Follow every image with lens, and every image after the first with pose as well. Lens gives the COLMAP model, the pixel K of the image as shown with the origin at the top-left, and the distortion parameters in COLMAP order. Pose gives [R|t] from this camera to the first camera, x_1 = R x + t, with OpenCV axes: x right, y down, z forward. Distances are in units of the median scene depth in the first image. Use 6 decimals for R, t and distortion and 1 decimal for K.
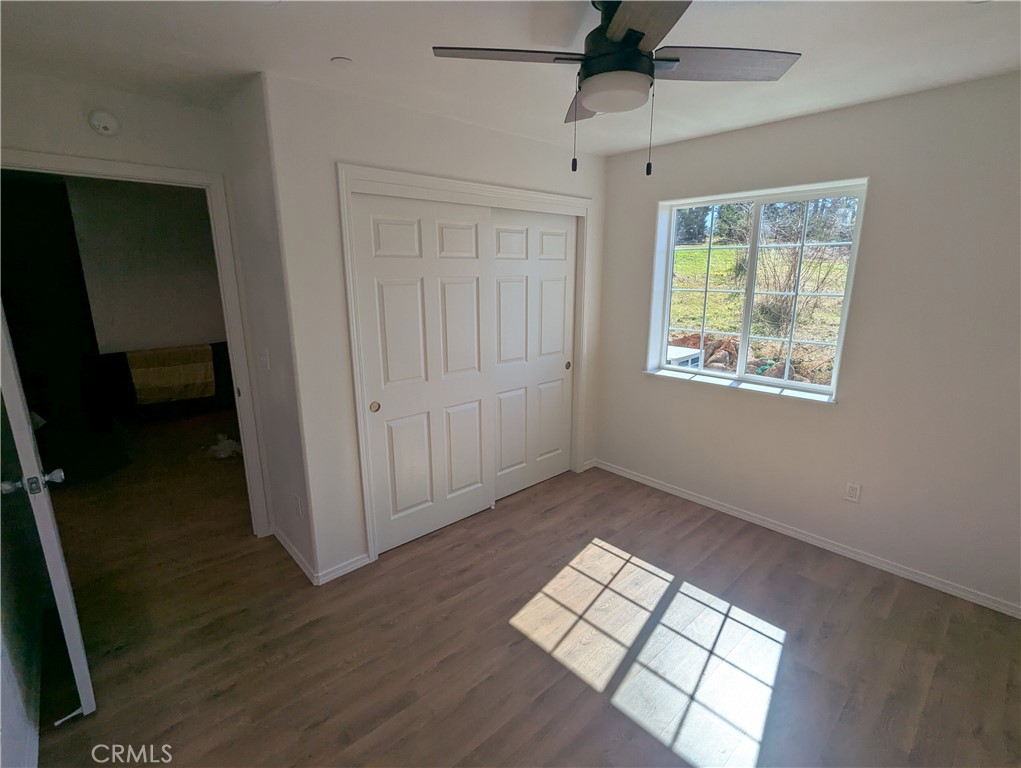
lens RADIAL K [[487.4, 0, 510.5], [0, 487.4, 384.0], [0, 0, 1]] dist [0.000920, 0.000431]
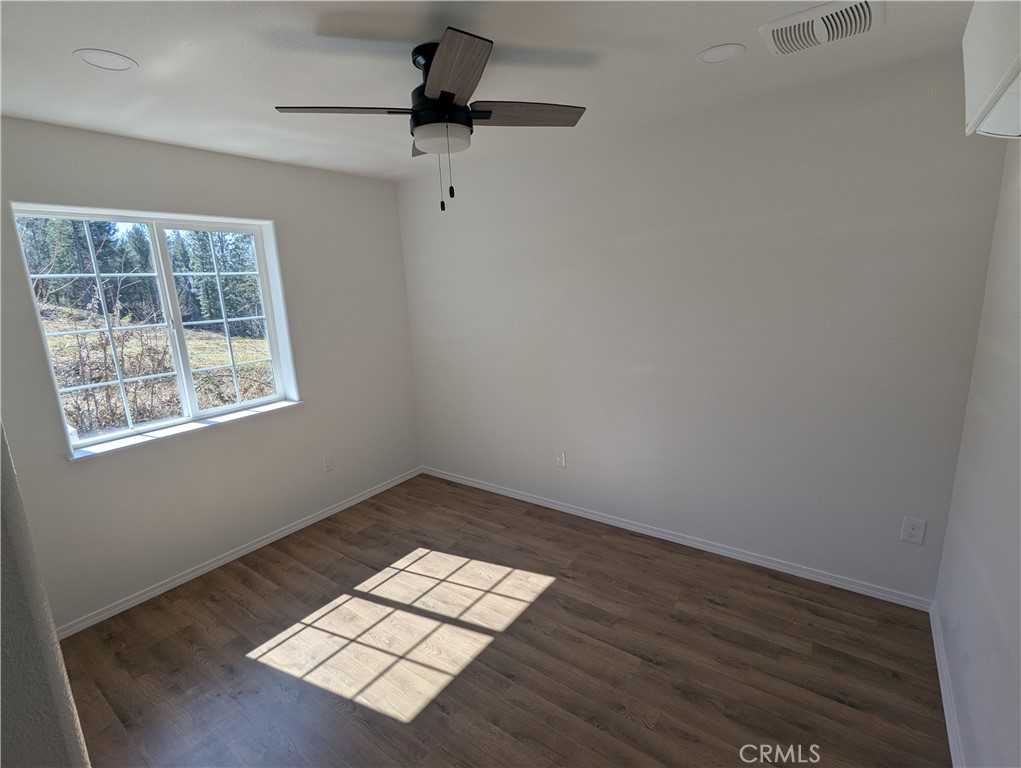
lens RADIAL K [[479.6, 0, 509.3], [0, 479.6, 392.6], [0, 0, 1]] dist [-0.000941, -0.000116]
pose [[-0.187745, -0.207350, 0.960082, -0.657249], [0.281562, 0.925080, 0.254850, -0.160403], [-0.940997, 0.318170, -0.115297, 0.742729]]
